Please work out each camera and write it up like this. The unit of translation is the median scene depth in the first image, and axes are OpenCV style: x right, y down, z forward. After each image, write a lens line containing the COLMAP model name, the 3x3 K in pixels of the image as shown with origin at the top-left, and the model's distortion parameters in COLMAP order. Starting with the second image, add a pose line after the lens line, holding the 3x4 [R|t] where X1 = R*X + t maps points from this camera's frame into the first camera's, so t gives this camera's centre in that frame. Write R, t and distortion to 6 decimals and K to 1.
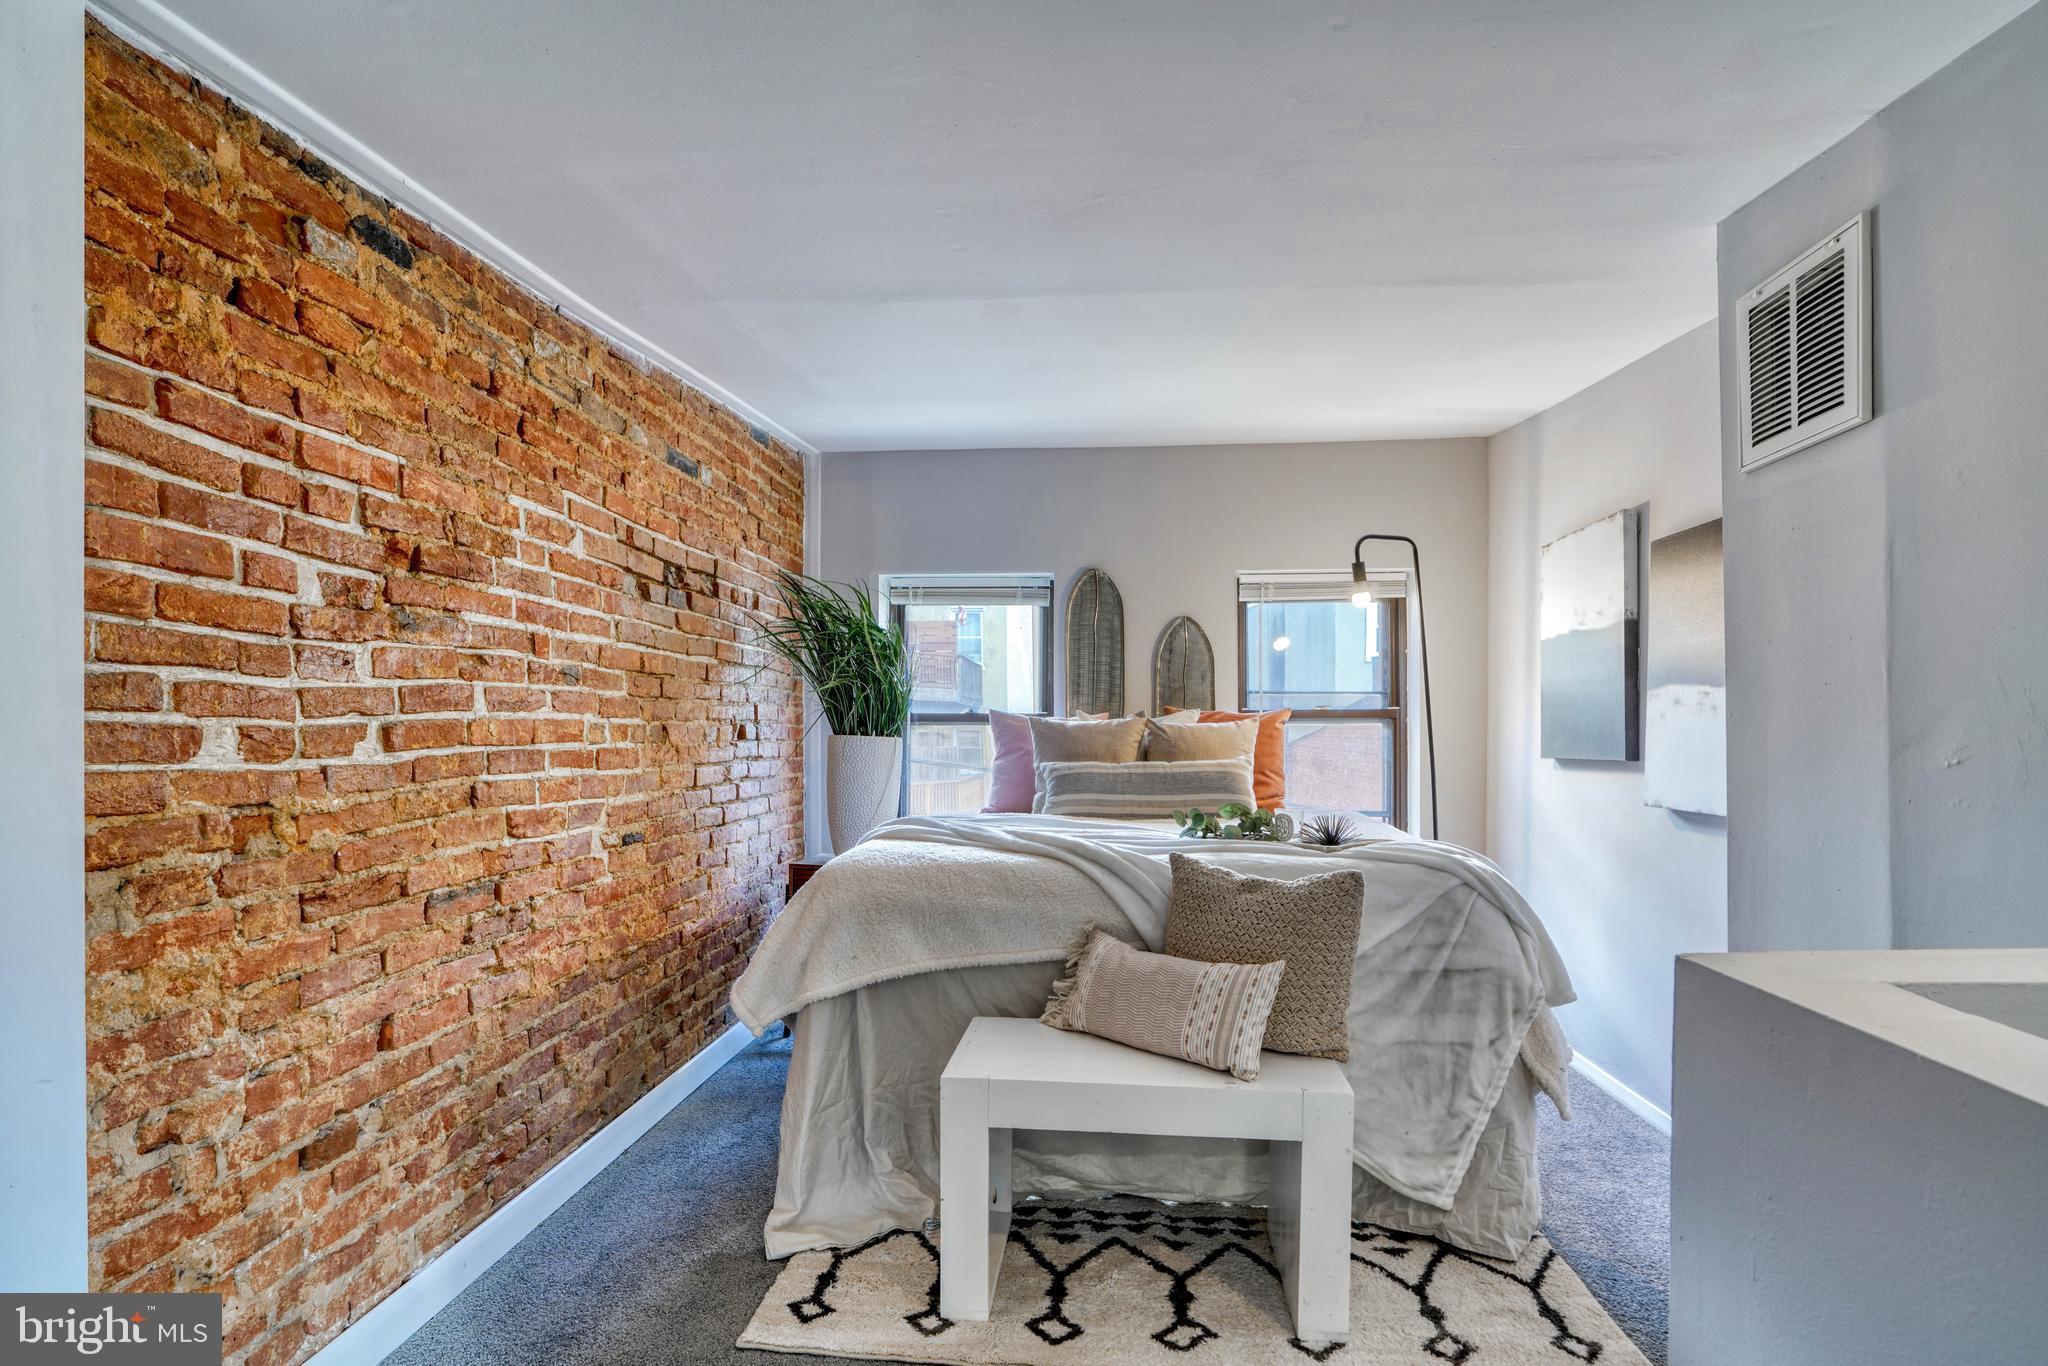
lens RADIAL K [[1016.7, 0, 1027.8], [0, 1016.7, 742.0], [0, 0, 1]] dist [0.000929, 0.000710]
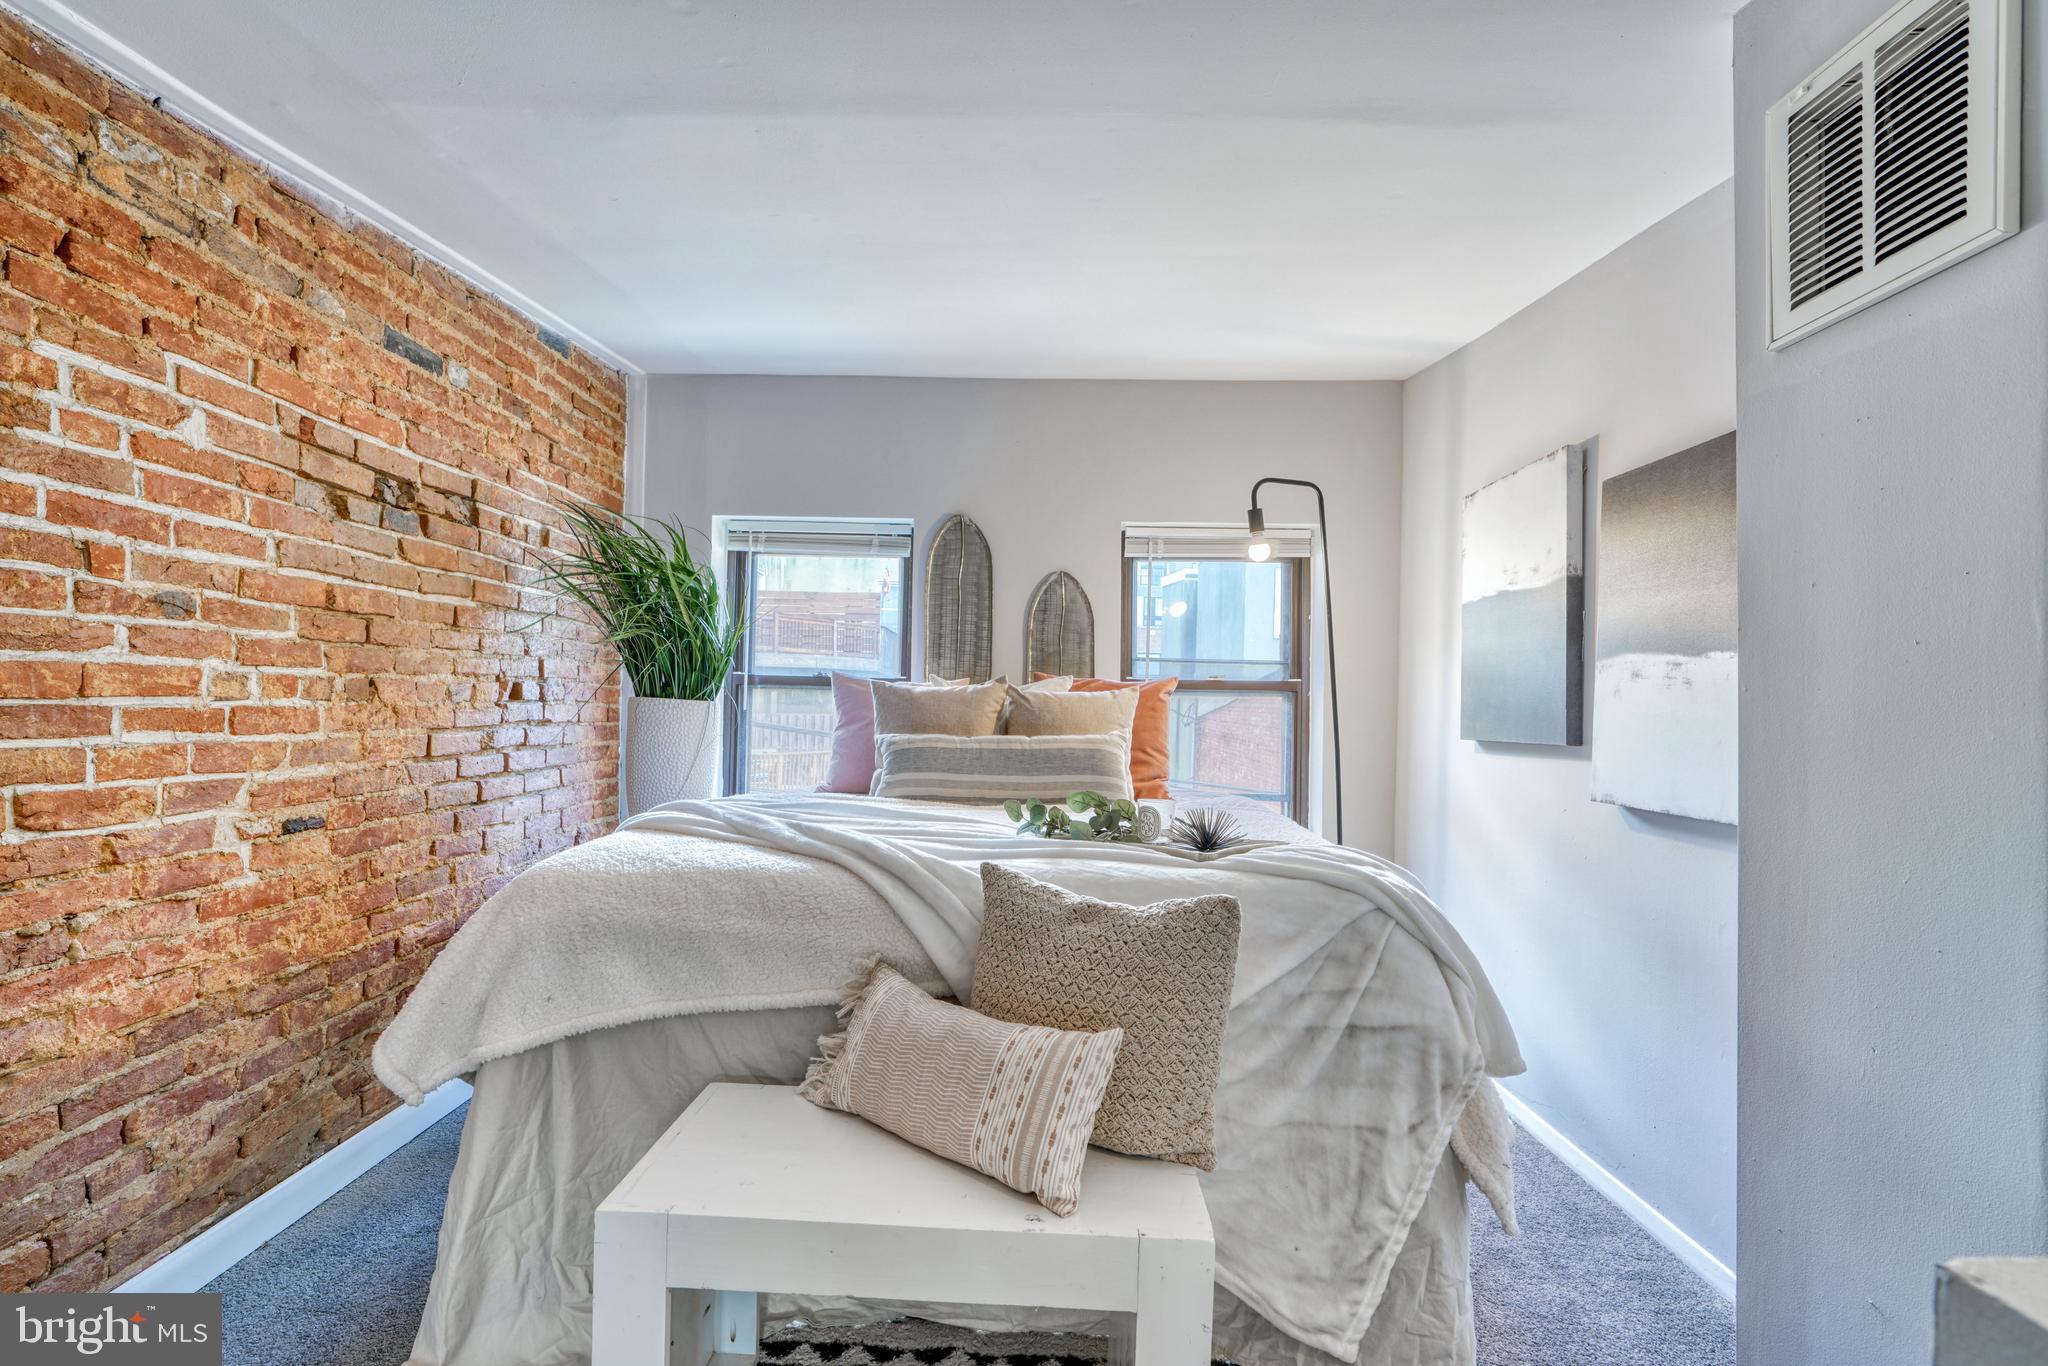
lens RADIAL K [[968.7, 0, 978.0], [0, 968.7, 697.5], [0, 0, 1]] dist [0.002438, 0.000662]
pose [[0.999534, 0.019152, 0.023788, 0.115317], [-0.018801, 0.999712, -0.014892, 0.000390], [-0.024066, 0.014438, 0.999606, 0.291083]]
